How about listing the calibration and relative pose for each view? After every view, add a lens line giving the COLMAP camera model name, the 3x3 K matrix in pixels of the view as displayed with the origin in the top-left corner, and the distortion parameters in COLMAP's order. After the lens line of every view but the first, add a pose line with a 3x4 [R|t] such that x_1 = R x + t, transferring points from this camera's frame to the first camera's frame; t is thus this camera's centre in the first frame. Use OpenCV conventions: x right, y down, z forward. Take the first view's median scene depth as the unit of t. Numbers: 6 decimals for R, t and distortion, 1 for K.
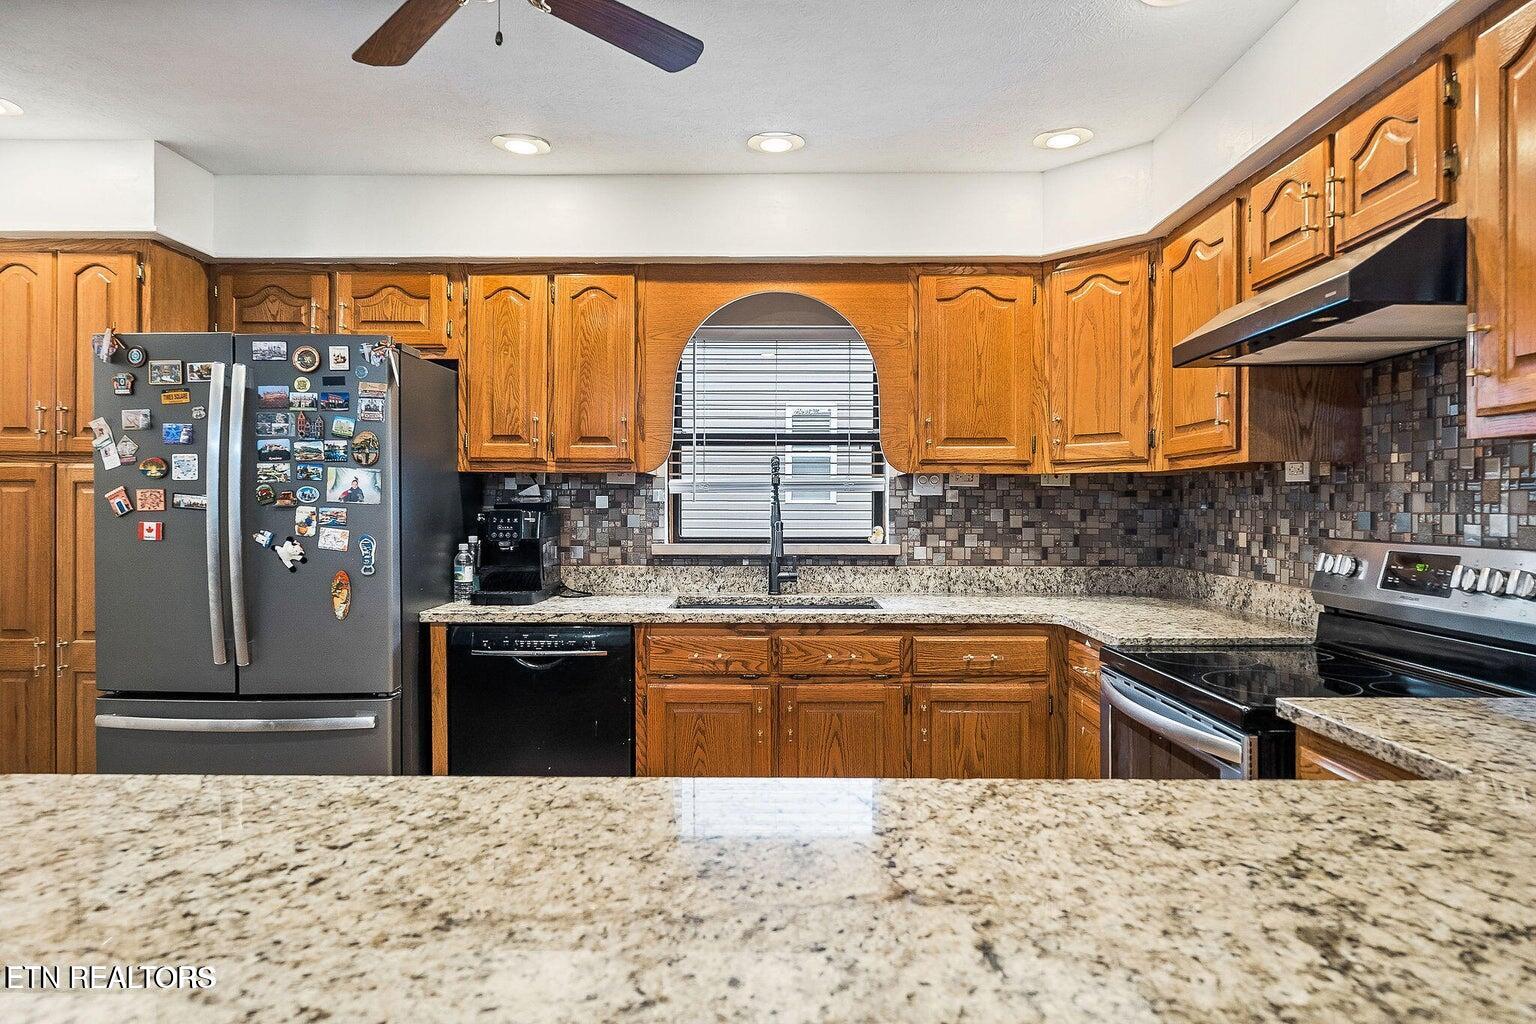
lens RADIAL K [[915.1, 0, 761.8], [0, 915.1, 507.0], [0, 0, 1]] dist [-0.005352, 0.002028]
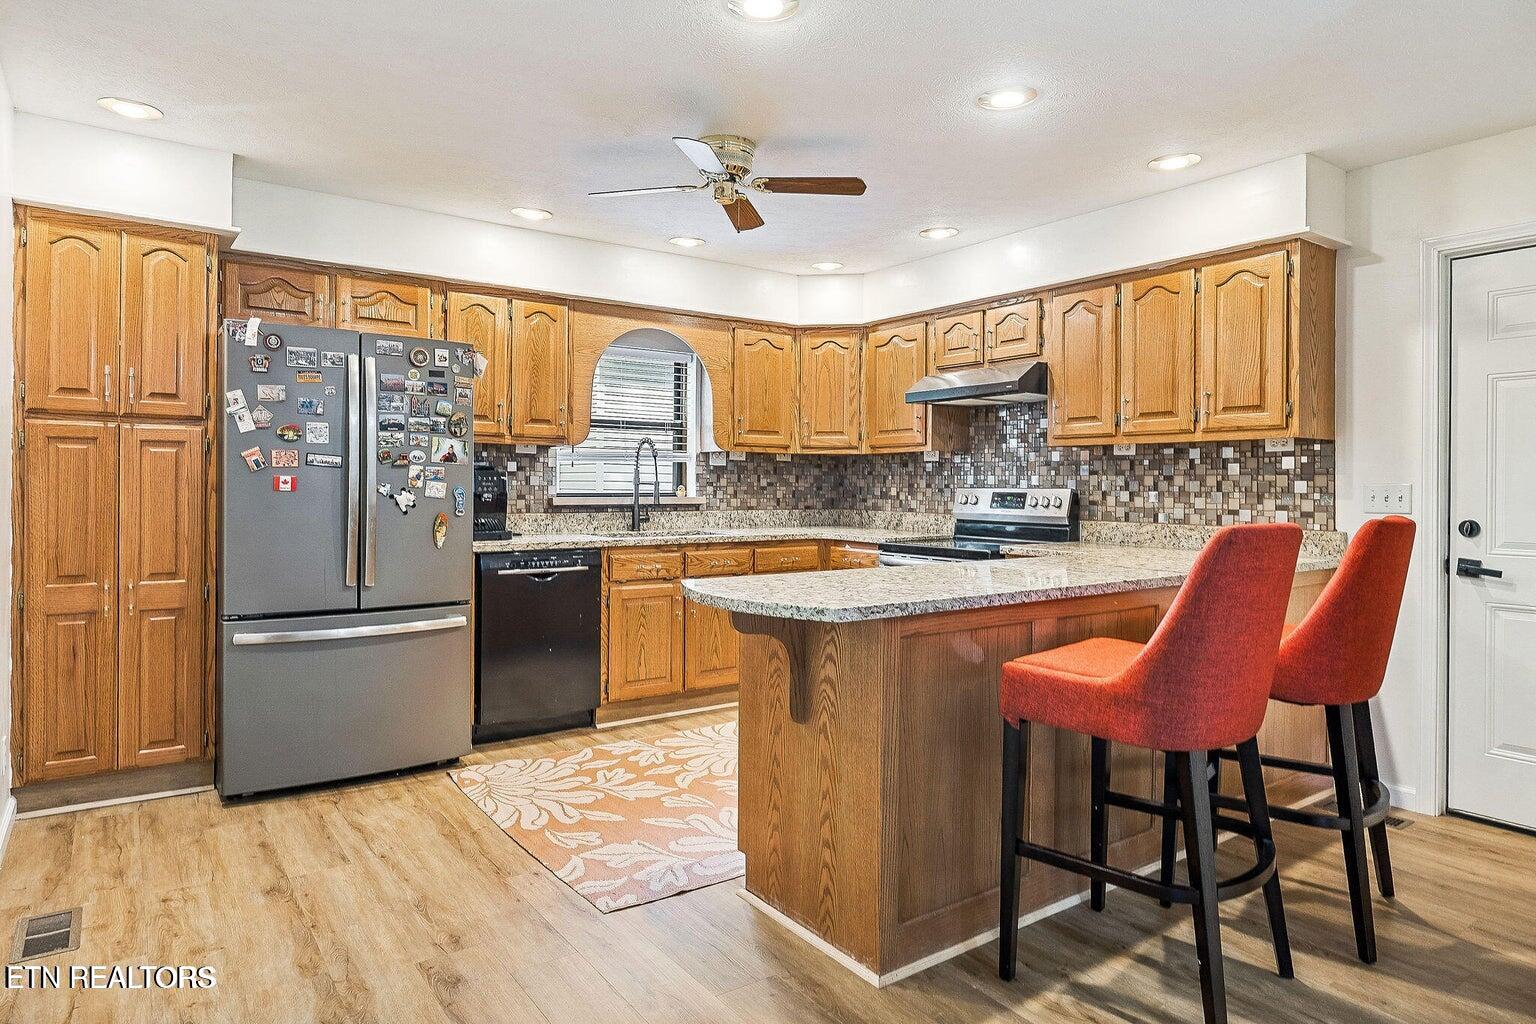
lens RADIAL K [[915.1, 0, 768.7], [0, 915.1, 487.0], [0, 0, 1]] dist [-0.005352, 0.002028]
pose [[0.803152, 0.001867, 0.595771, -0.808874], [-0.004520, 0.999985, 0.002961, 0.022818], [-0.595757, -0.005071, 0.803149, -0.360013]]
